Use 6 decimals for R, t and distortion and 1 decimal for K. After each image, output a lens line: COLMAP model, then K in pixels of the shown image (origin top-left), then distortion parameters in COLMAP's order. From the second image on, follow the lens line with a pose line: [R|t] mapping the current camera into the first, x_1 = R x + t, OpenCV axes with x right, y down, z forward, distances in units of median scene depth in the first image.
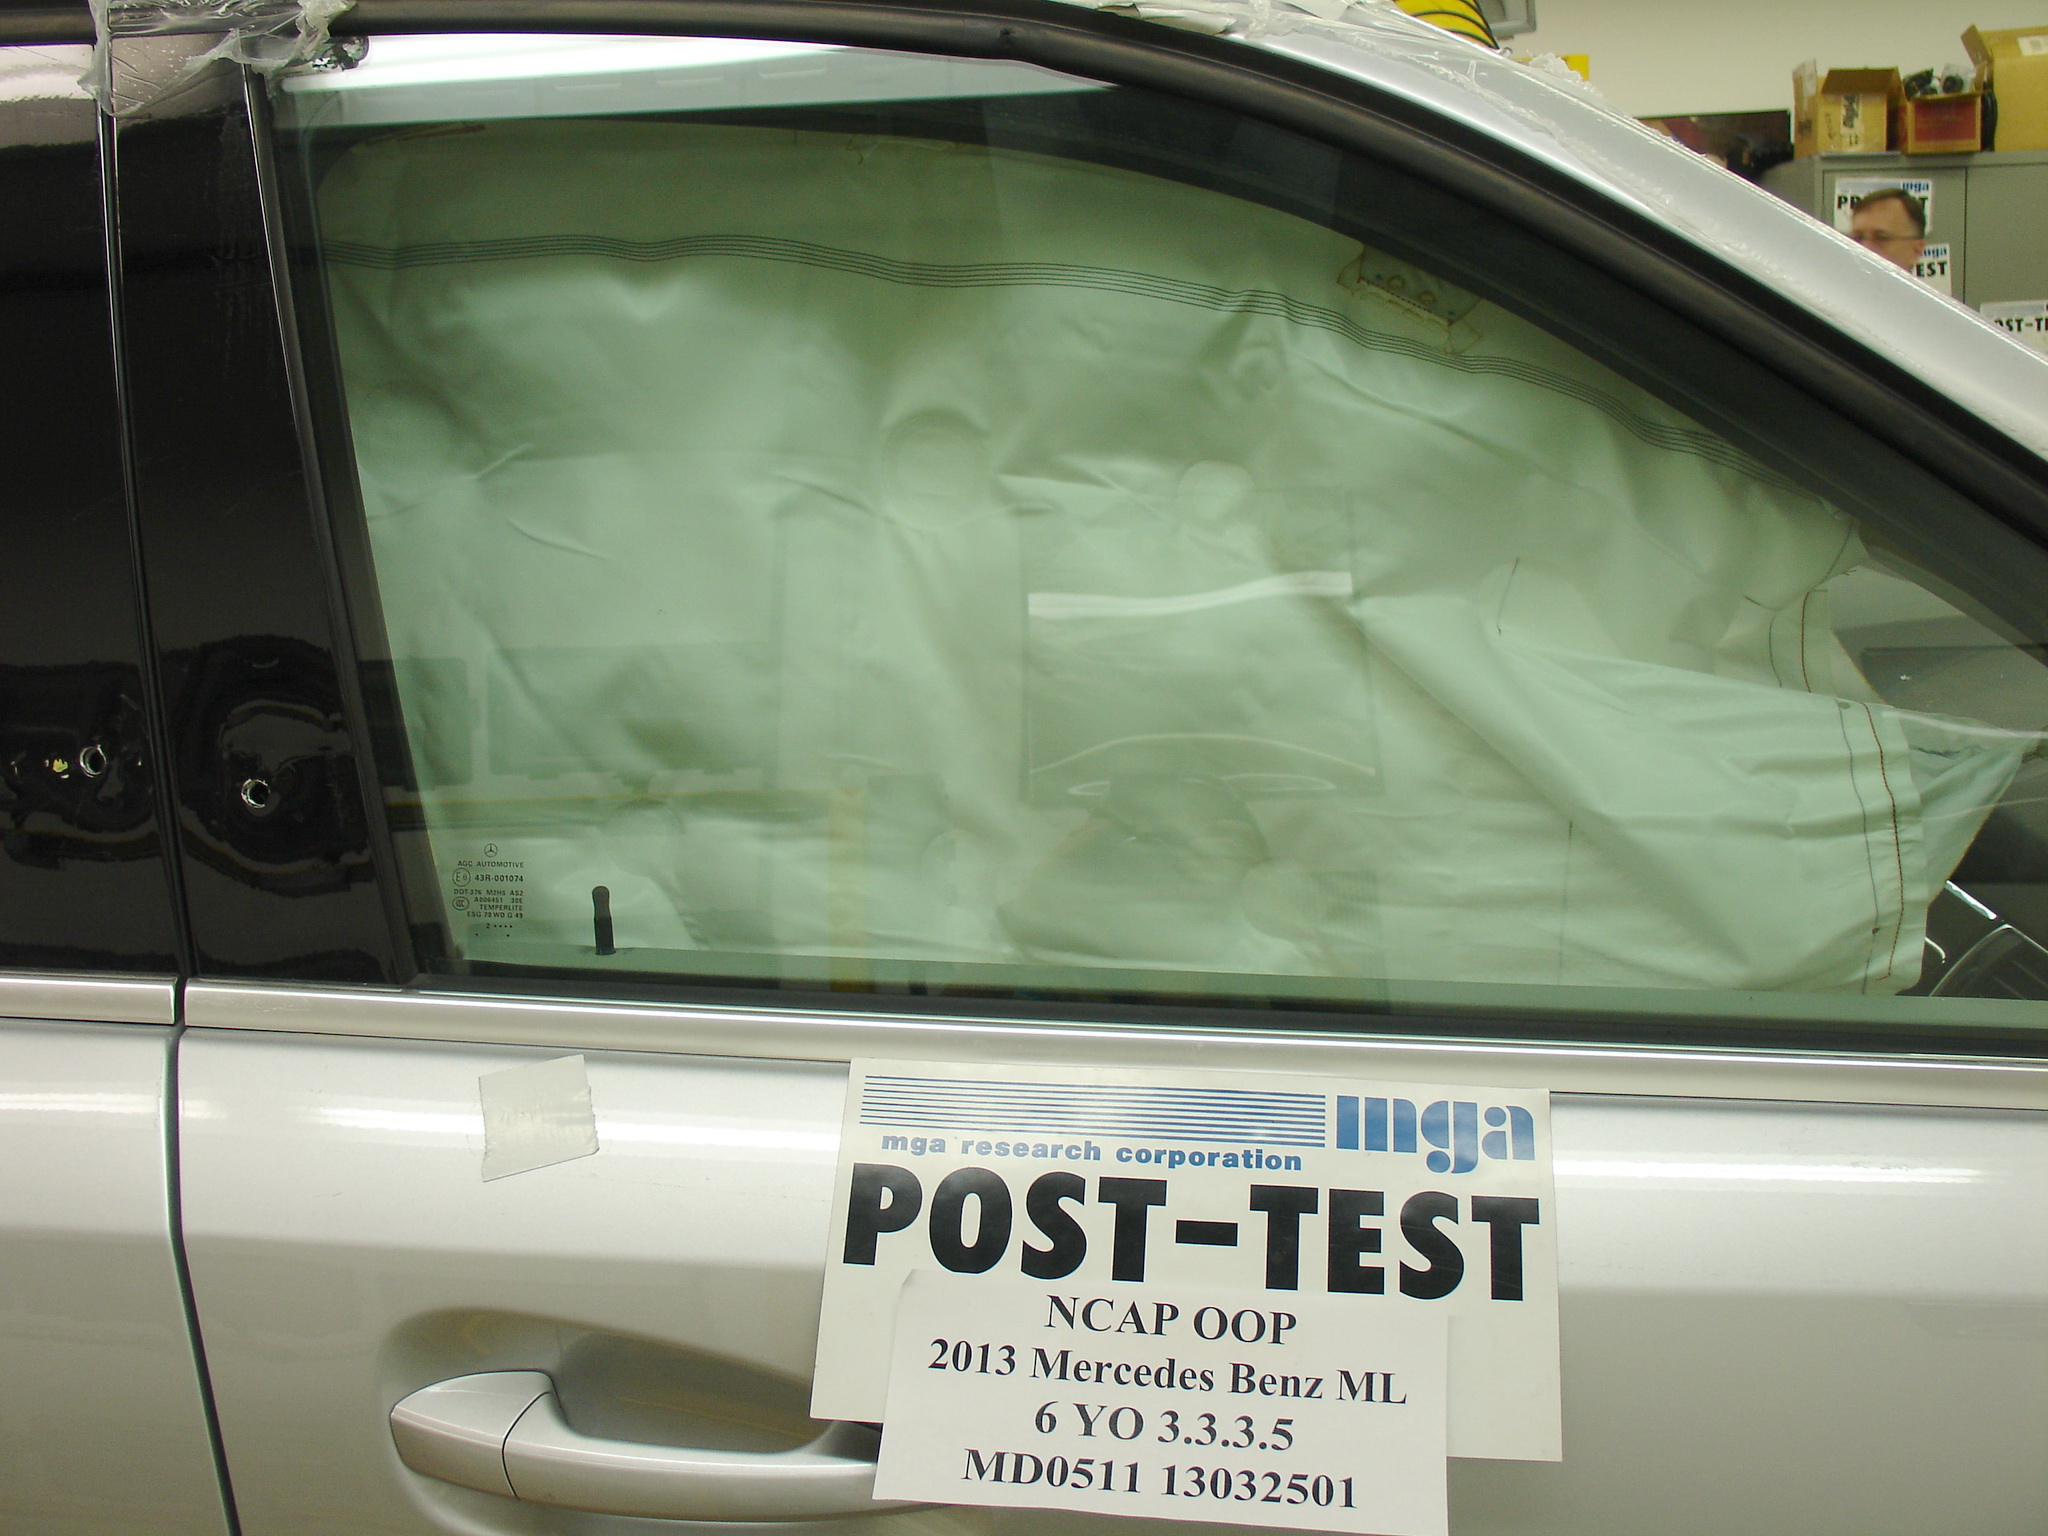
lens RADIAL K [[2182.5, 0, 1024.0], [0, 2182.5, 768.0], [0, 0, 1]] dist [-0.155293, 0.022125]
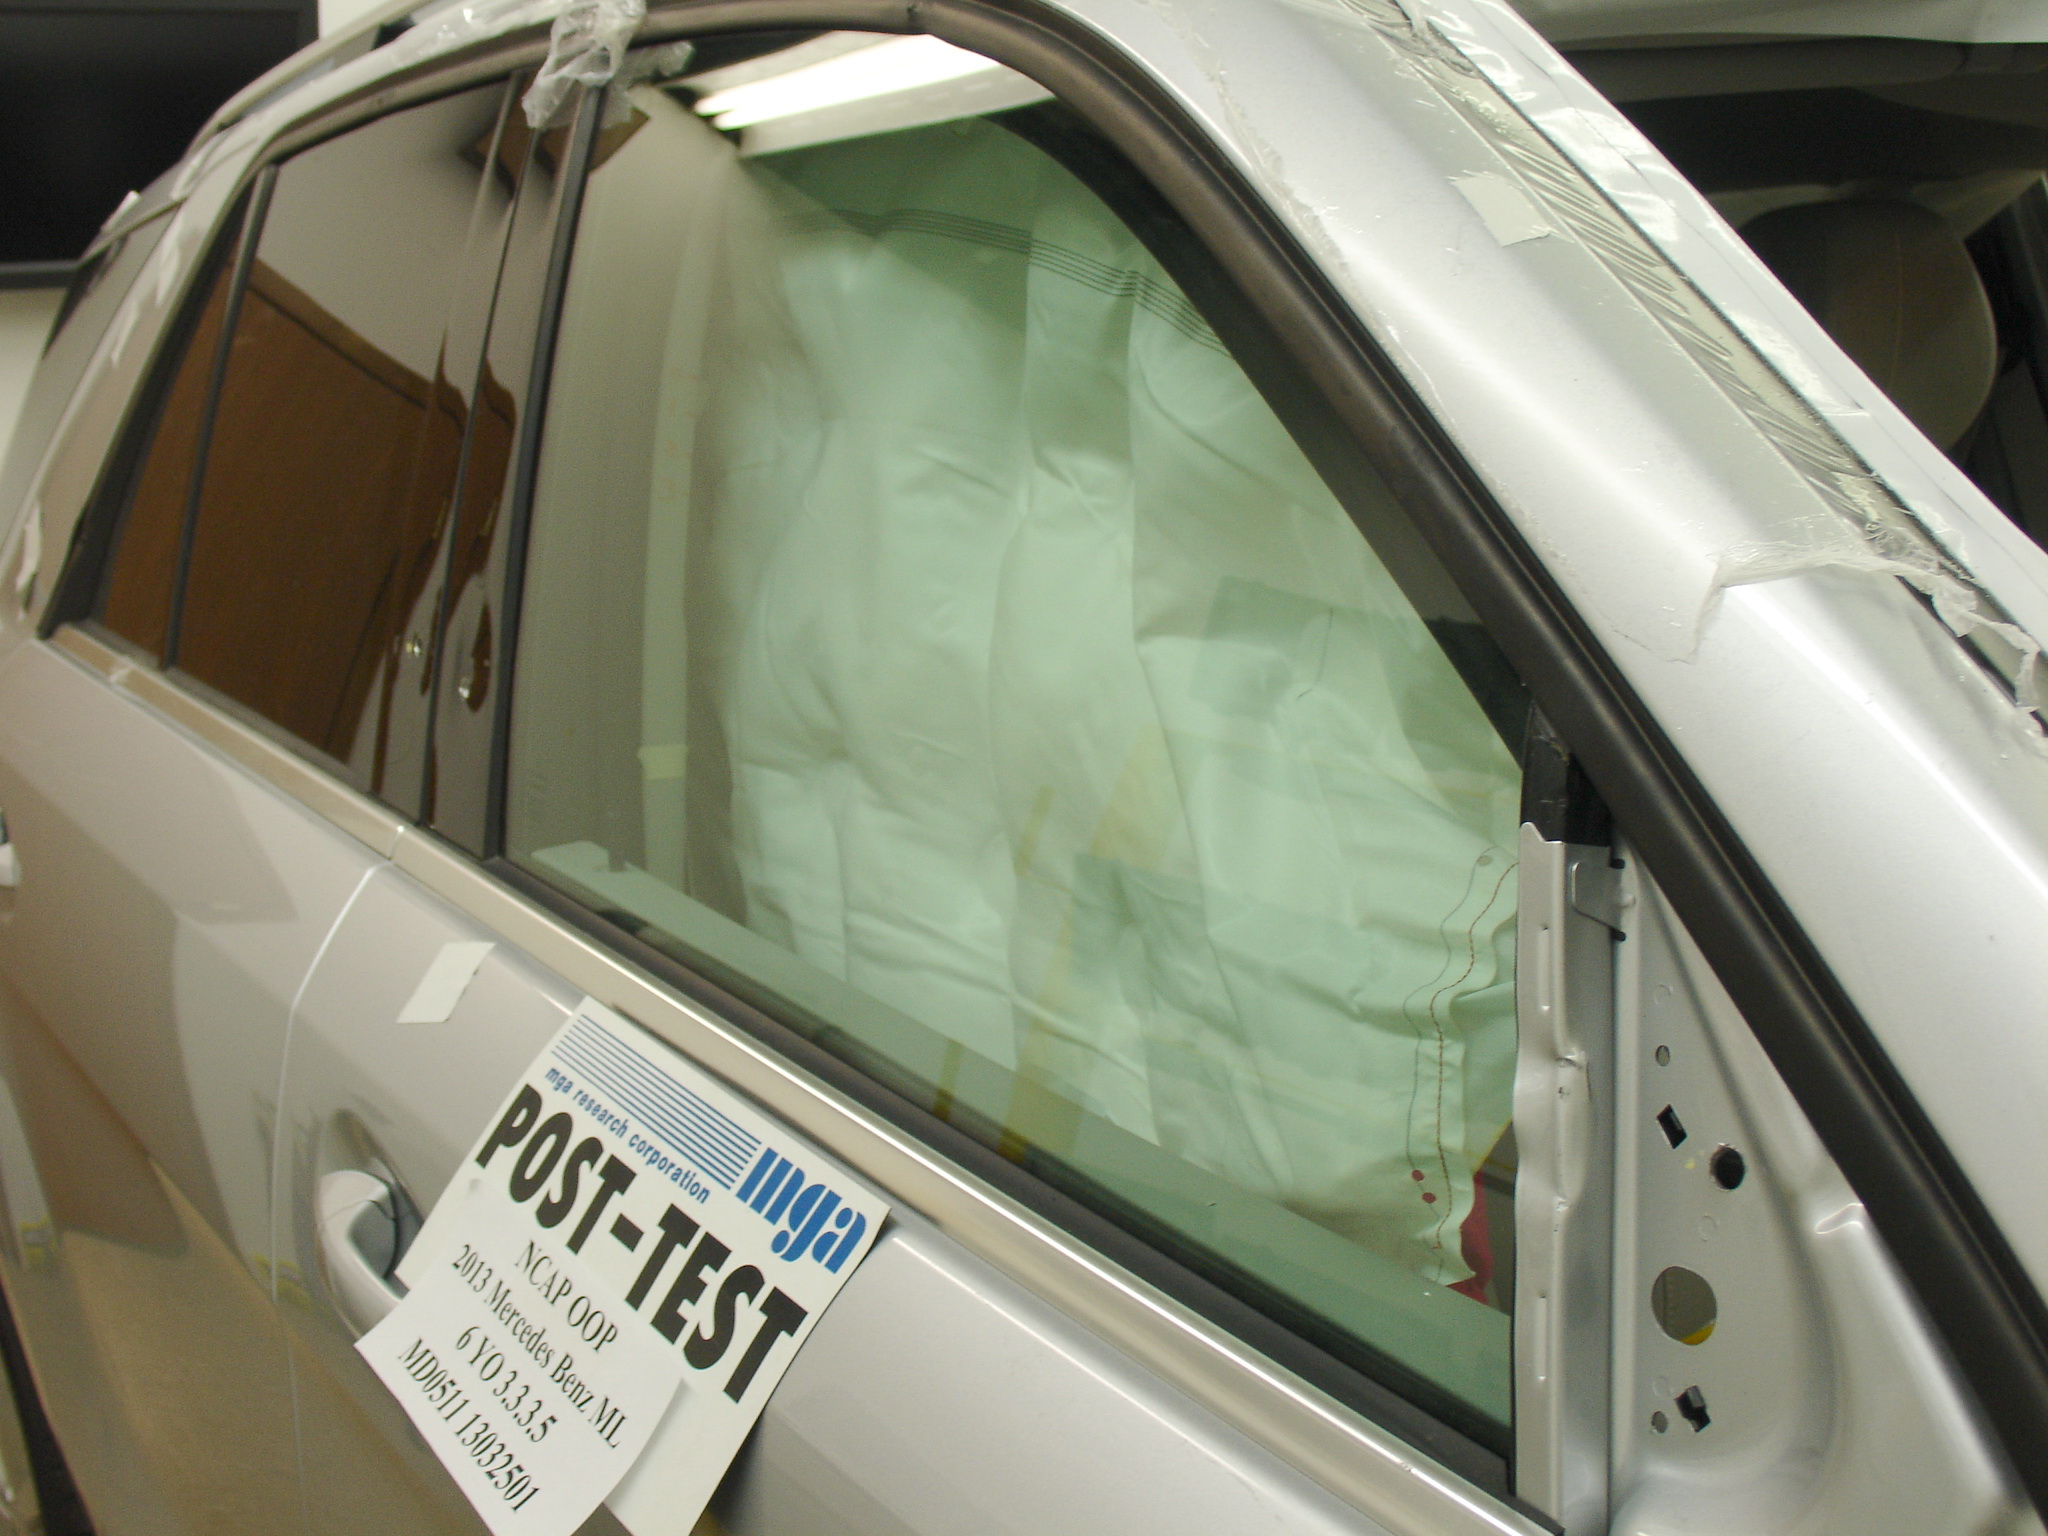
lens RADIAL K [[2503.1, 0, 1024.0], [0, 2503.1, 768.0], [0, 0, 1]] dist [-0.144087, 0.002602]
pose [[0.590630, 0.156637, -0.791594, 0.959576], [-0.132031, 0.986518, 0.096695, -0.121127], [0.796068, 0.047404, 0.603348, 0.388906]]
